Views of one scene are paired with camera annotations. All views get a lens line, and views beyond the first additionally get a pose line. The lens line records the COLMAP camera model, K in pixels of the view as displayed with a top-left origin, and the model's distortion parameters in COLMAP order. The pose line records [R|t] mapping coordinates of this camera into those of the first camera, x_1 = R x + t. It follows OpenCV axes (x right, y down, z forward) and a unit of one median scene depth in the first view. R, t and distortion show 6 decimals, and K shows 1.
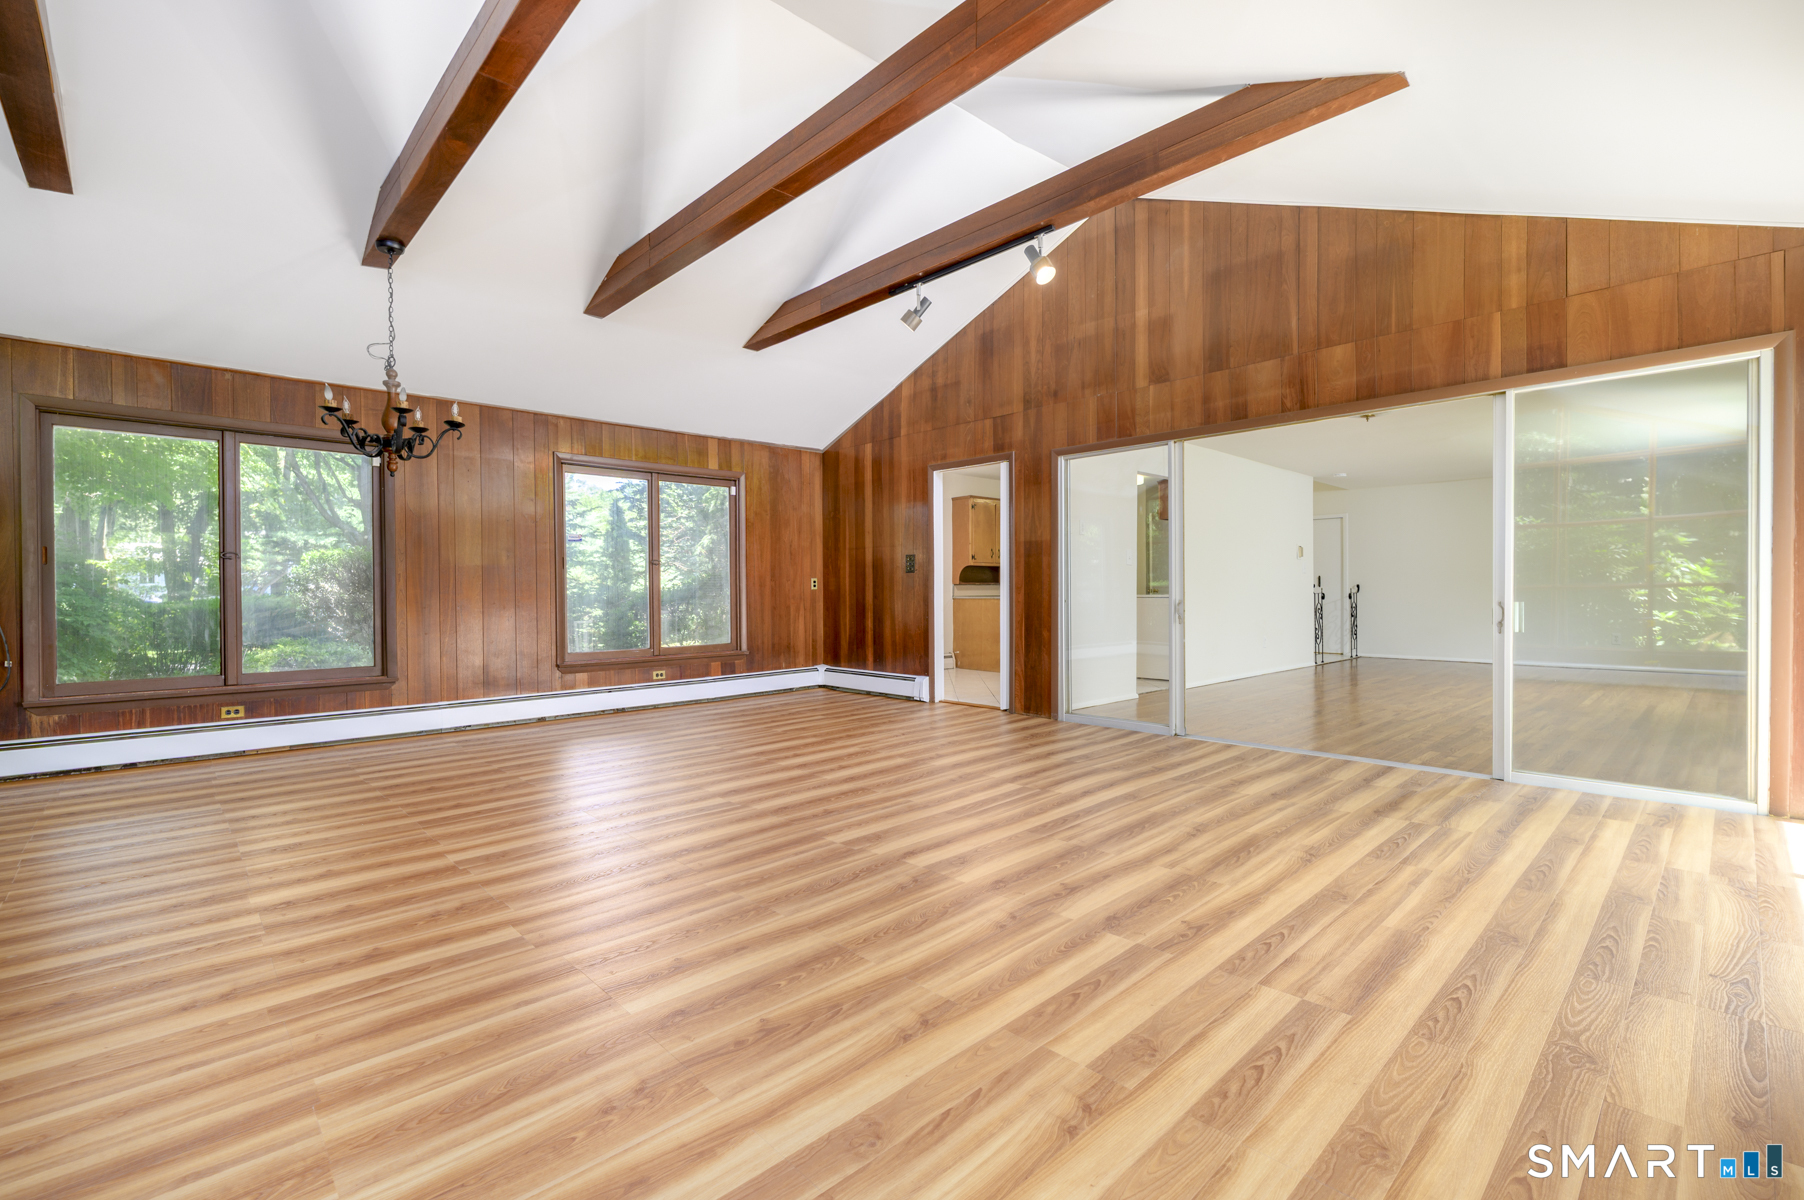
lens RADIAL K [[790.5, 0, 899.0], [0, 790.5, 594.2], [0, 0, 1]] dist [-0.001731, -0.000537]
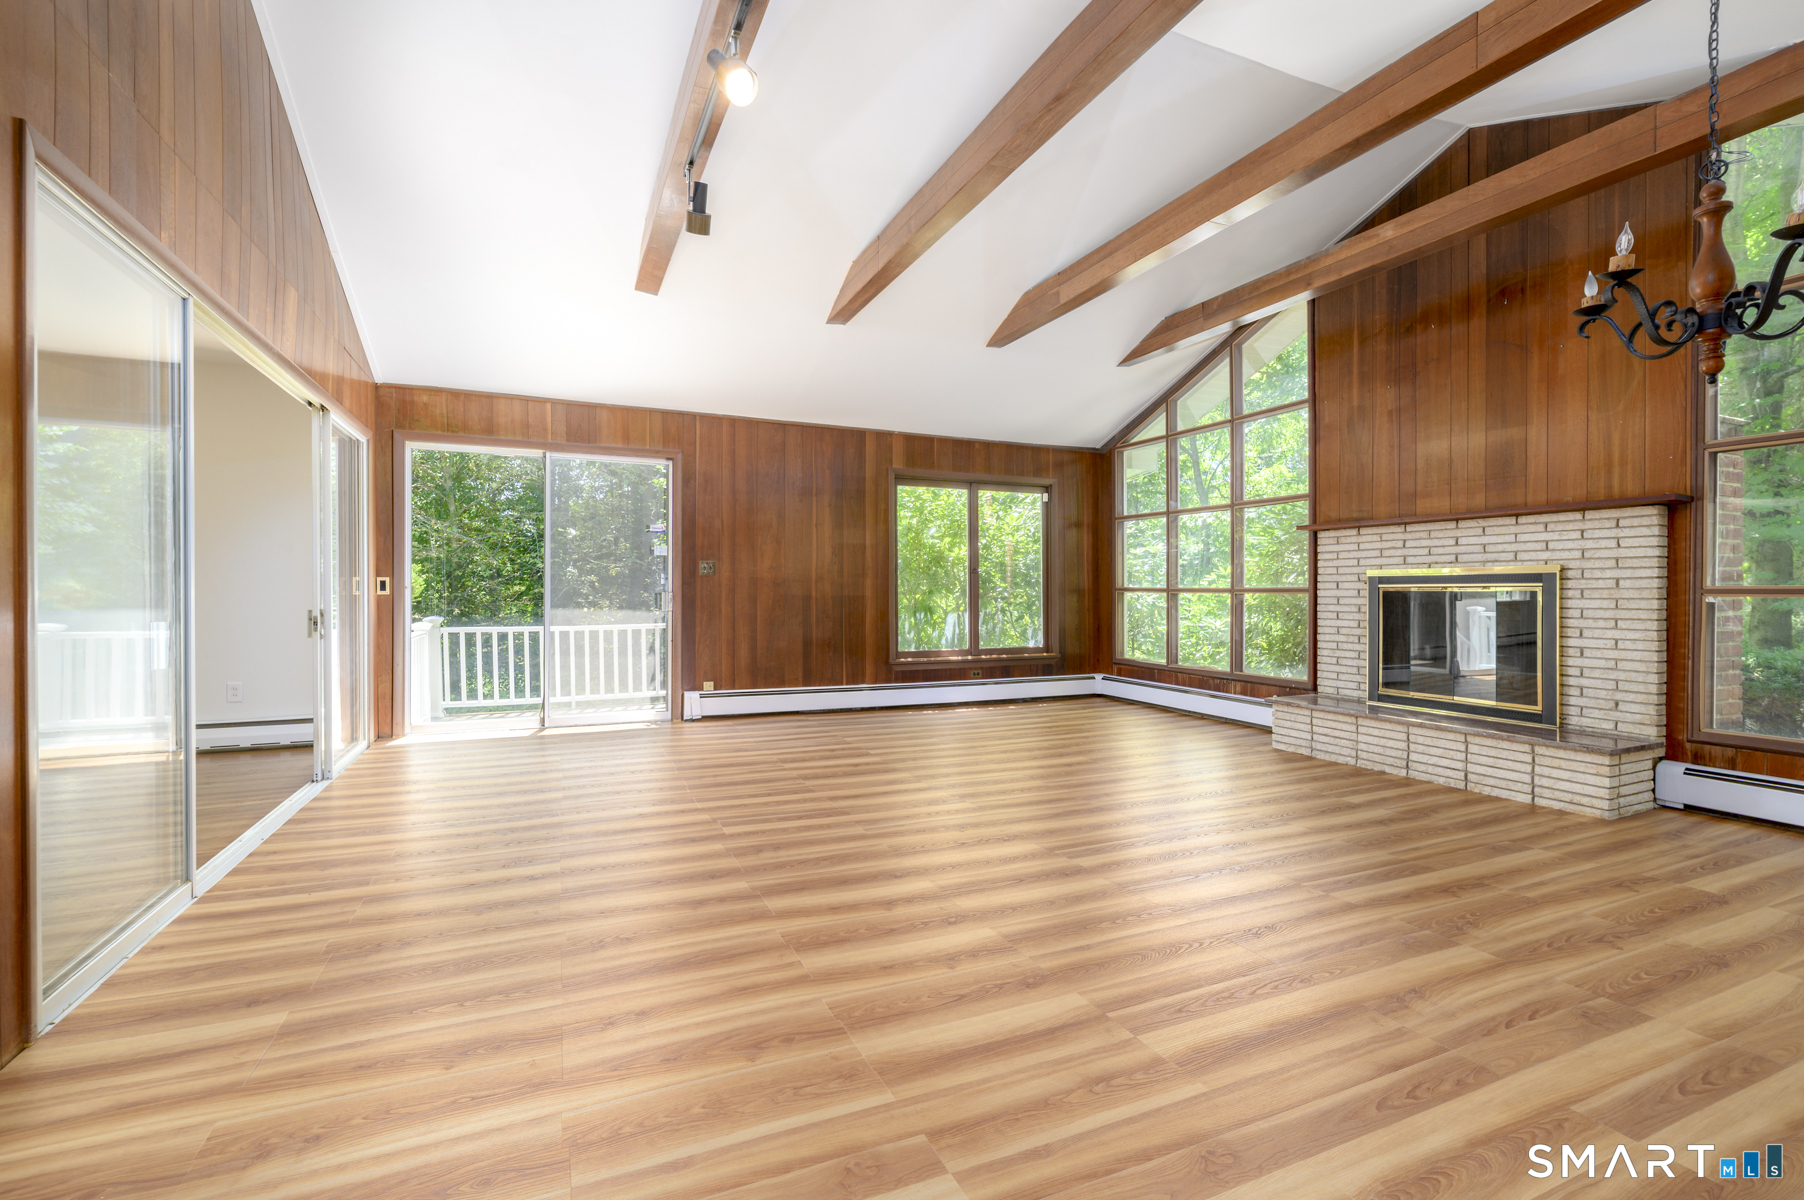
lens RADIAL K [[790.5, 0, 899.0], [0, 790.5, 594.2], [0, 0, 1]] dist [-0.001731, -0.000537]
pose [[-0.942584, 0.002585, 0.333960, -0.350061], [0.006328, 0.999929, 0.010121, -0.019036], [-0.333910, 0.011653, -0.942533, 1.990608]]
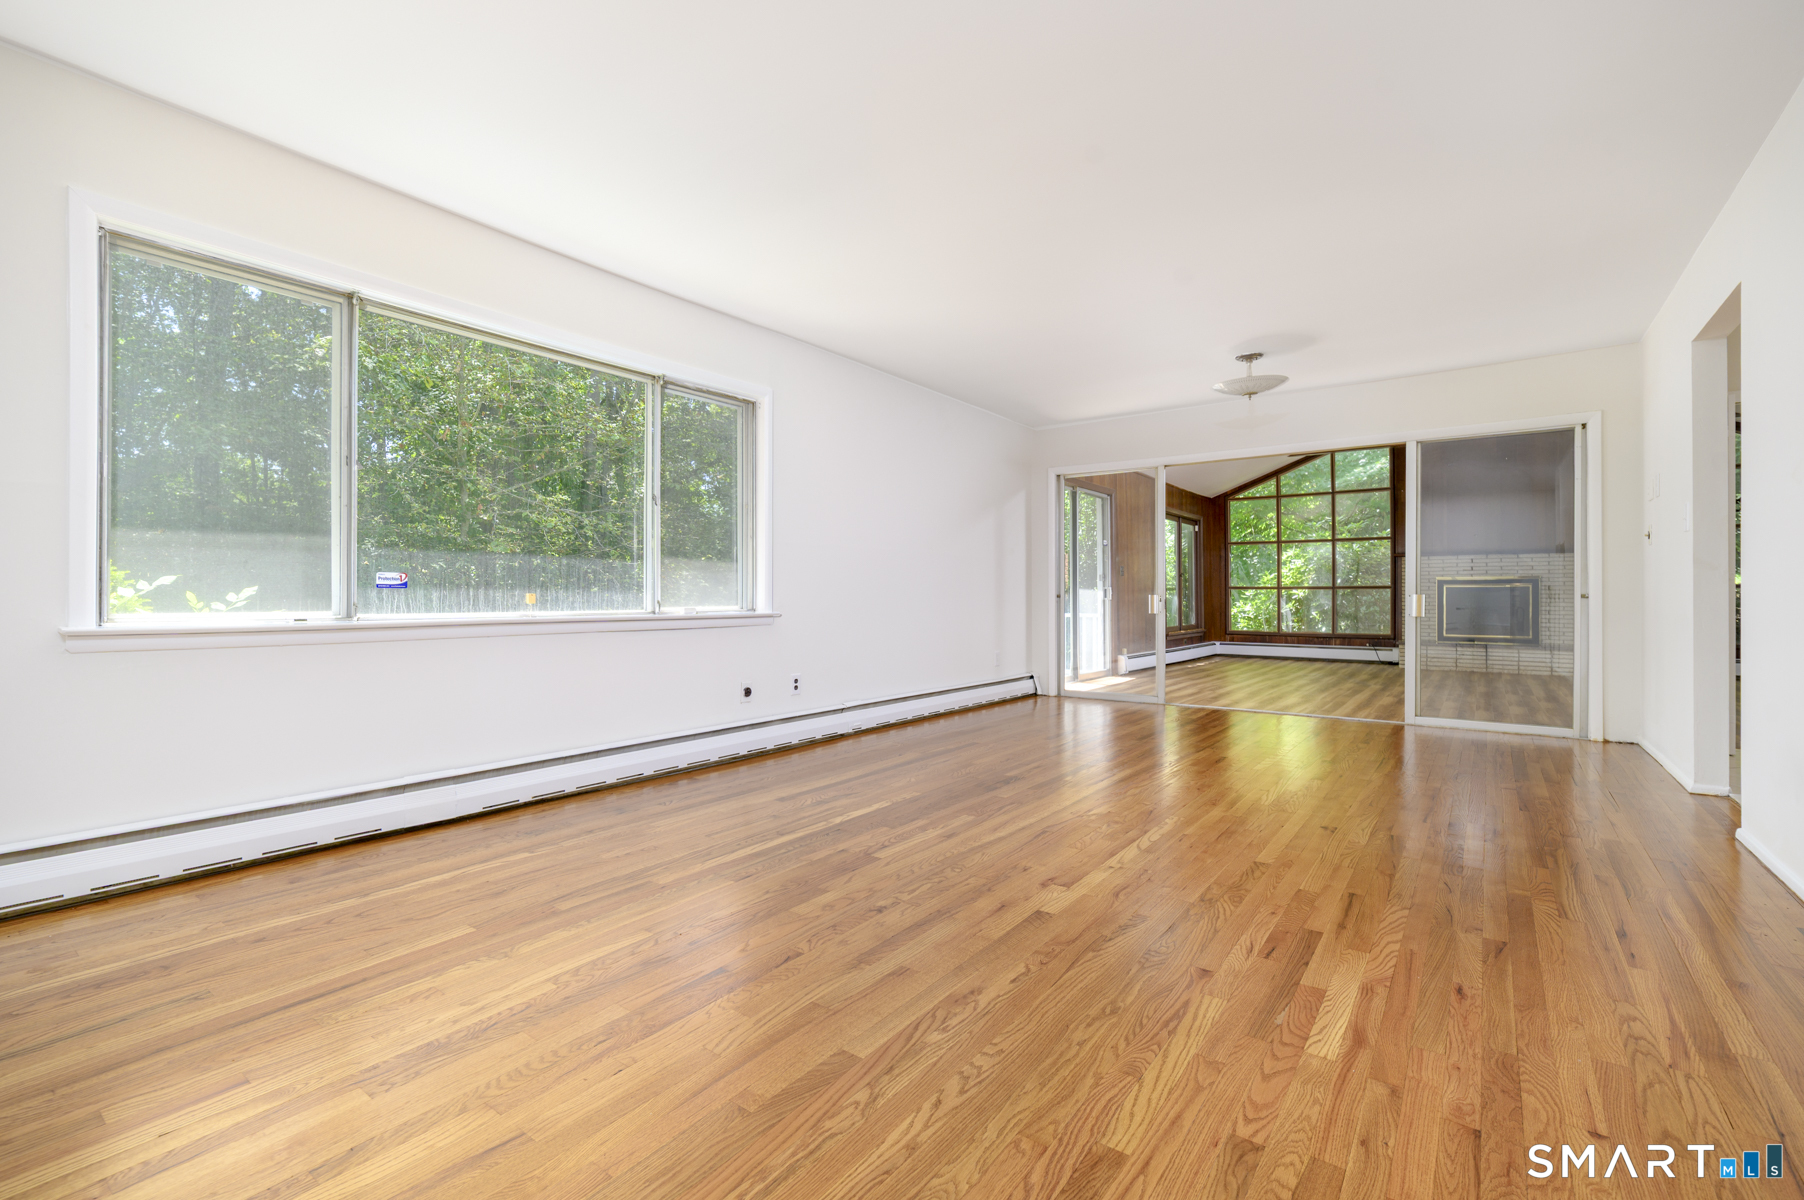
lens RADIAL K [[790.5, 0, 899.0], [0, 790.5, 594.2], [0, 0, 1]] dist [-0.001731, -0.000537]
pose [[-0.984855, 0.004694, -0.173315, 1.819657], [0.003256, 0.999958, 0.008576, -0.011960], [0.173348, 0.007882, -0.984829, 2.902016]]
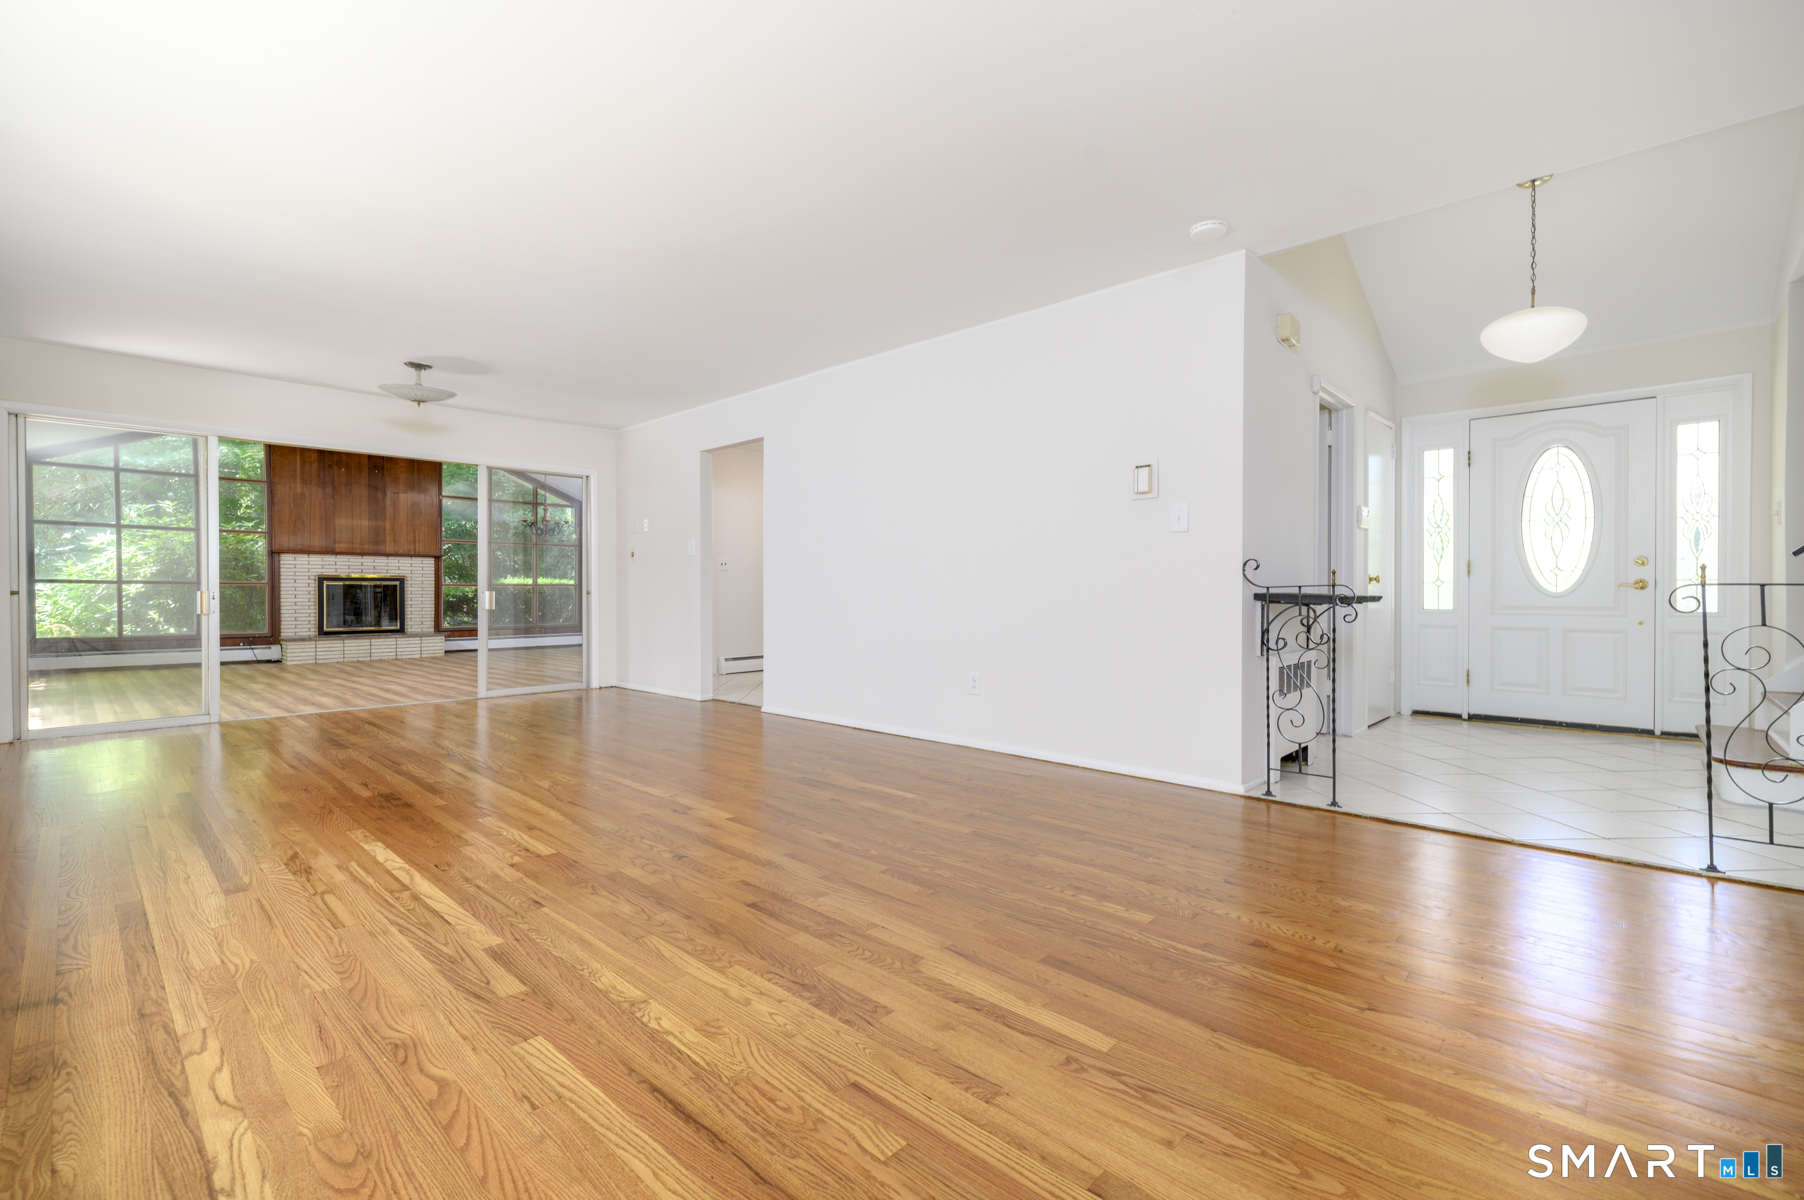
lens RADIAL K [[790.5, 0, 899.0], [0, 790.5, 594.2], [0, 0, 1]] dist [-0.001731, -0.000537]
pose [[0.057810, 0.009328, -0.998284, 2.519153], [-0.009075, 0.999920, 0.008818, -0.013488], [0.998286, 0.008550, 0.057890, 2.420934]]
